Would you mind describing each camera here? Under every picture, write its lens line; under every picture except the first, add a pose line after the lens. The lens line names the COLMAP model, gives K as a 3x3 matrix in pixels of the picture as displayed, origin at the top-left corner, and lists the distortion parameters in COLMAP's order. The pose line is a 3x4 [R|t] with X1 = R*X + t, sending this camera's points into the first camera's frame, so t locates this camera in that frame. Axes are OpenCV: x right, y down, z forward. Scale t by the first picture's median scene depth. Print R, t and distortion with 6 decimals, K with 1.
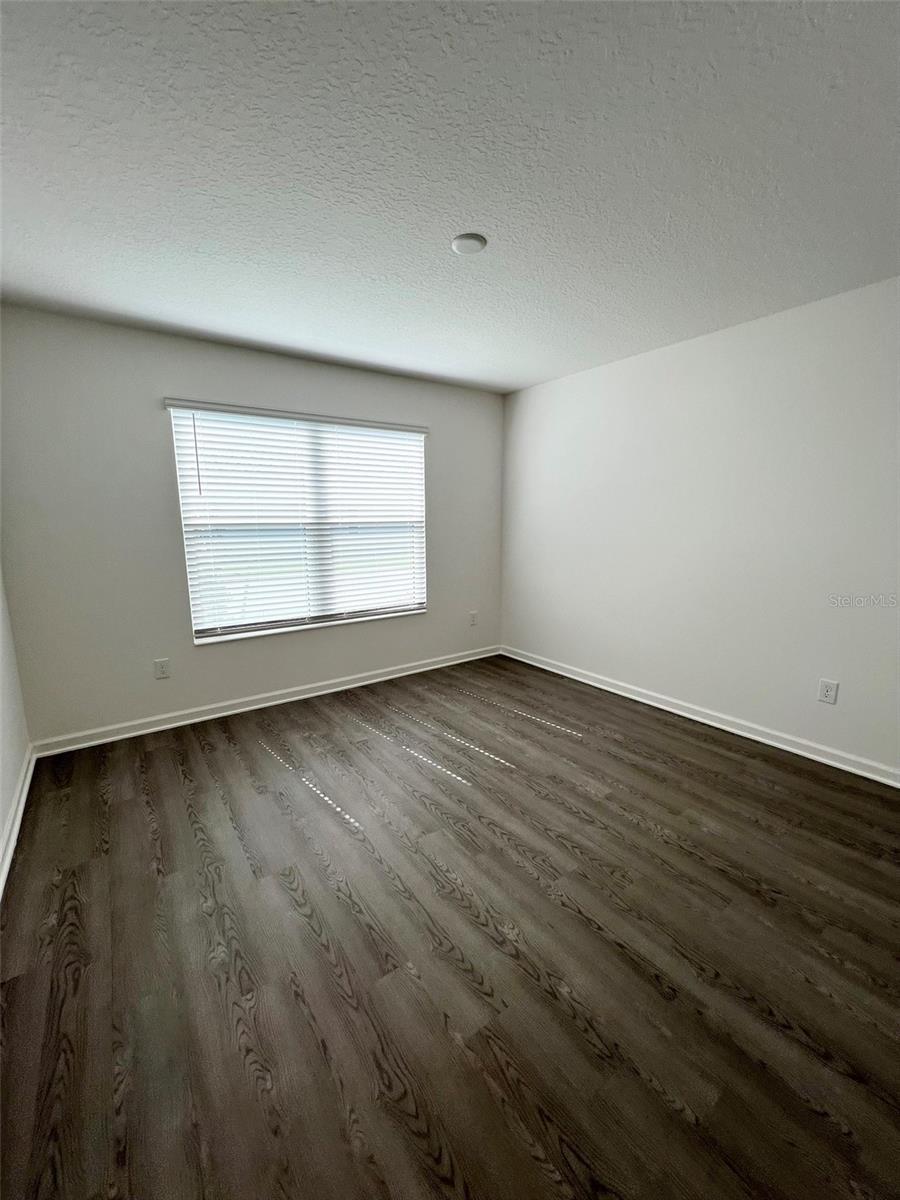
lens RADIAL K [[483.3, 0, 449.3], [0, 483.3, 599.5], [0, 0, 1]] dist [-0.002279, 0.000731]
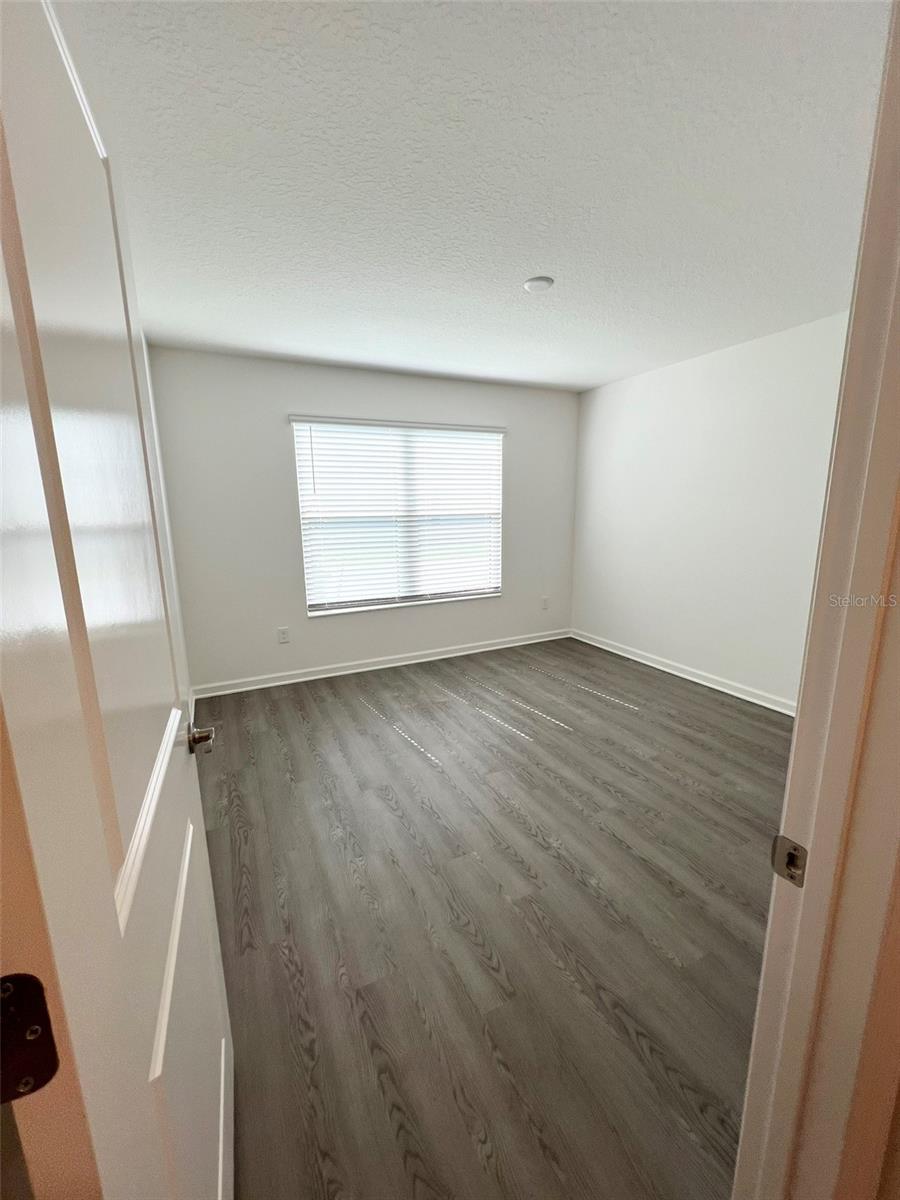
lens RADIAL K [[481.2, 0, 450.0], [0, 481.2, 601.5], [0, 0, 1]] dist [-0.000283, 0.000249]
pose [[0.986432, 0.024765, -0.162292, 0.028970], [-0.020119, 0.999341, 0.030207, 0.015031], [0.162933, -0.026532, 0.986280, -0.181727]]
